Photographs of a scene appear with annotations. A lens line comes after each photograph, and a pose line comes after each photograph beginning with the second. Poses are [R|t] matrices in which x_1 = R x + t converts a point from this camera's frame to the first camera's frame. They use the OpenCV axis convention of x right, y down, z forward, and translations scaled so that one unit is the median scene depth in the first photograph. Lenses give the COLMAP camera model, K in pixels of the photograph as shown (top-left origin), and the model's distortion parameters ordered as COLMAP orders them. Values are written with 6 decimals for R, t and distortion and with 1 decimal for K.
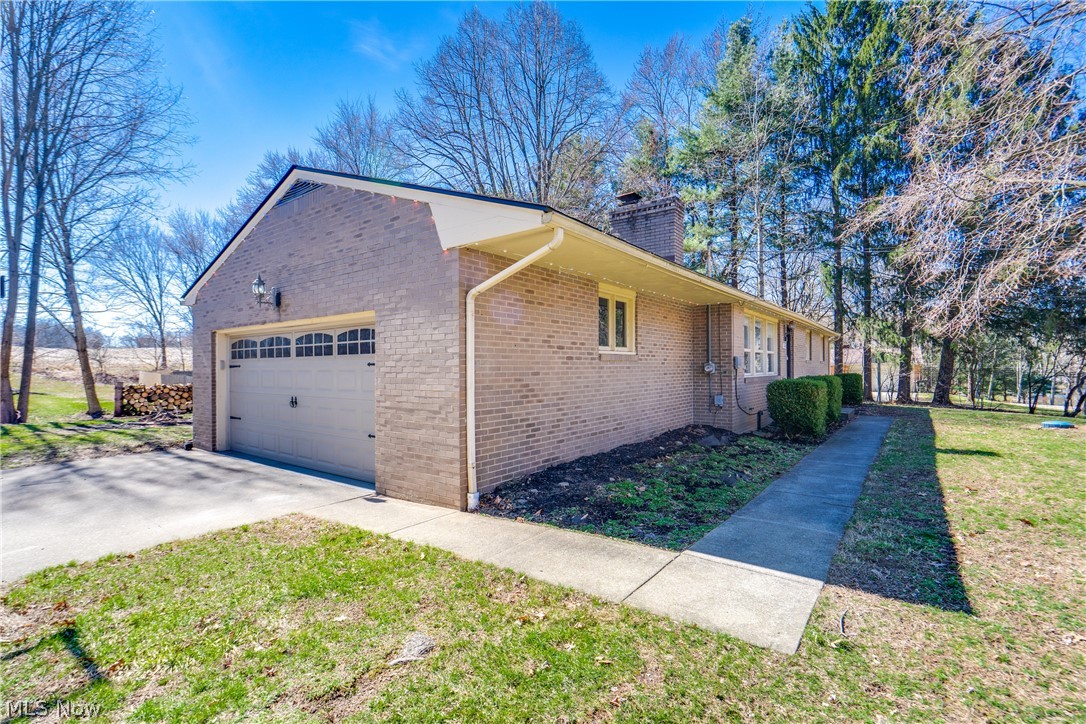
lens RADIAL K [[496.9, 0, 548.2], [0, 496.9, 362.3], [0, 0, 1]] dist [0.003422, 0.000148]
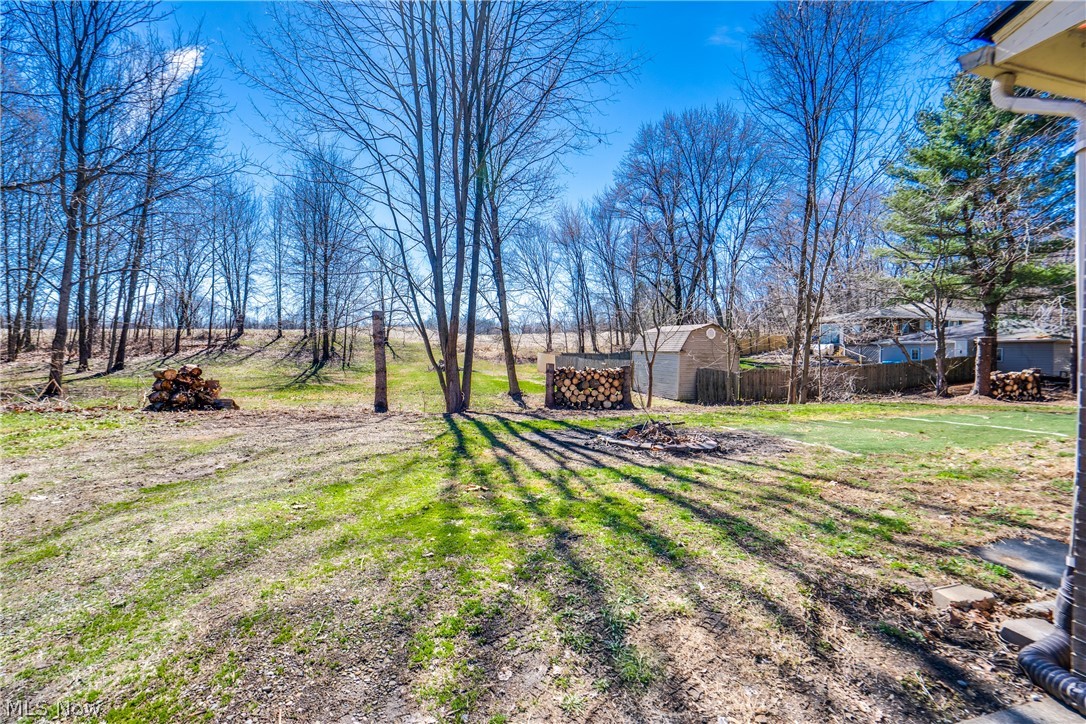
lens RADIAL K [[496.9, 0, 541.9], [0, 496.9, 359.2], [0, 0, 1]] dist [0.003422, 0.000148]
pose [[0.797313, 0.018849, -0.603271, -0.359430], [-0.003994, 0.999655, 0.025955, 0.009567], [0.603553, -0.018284, 0.797114, 0.323248]]
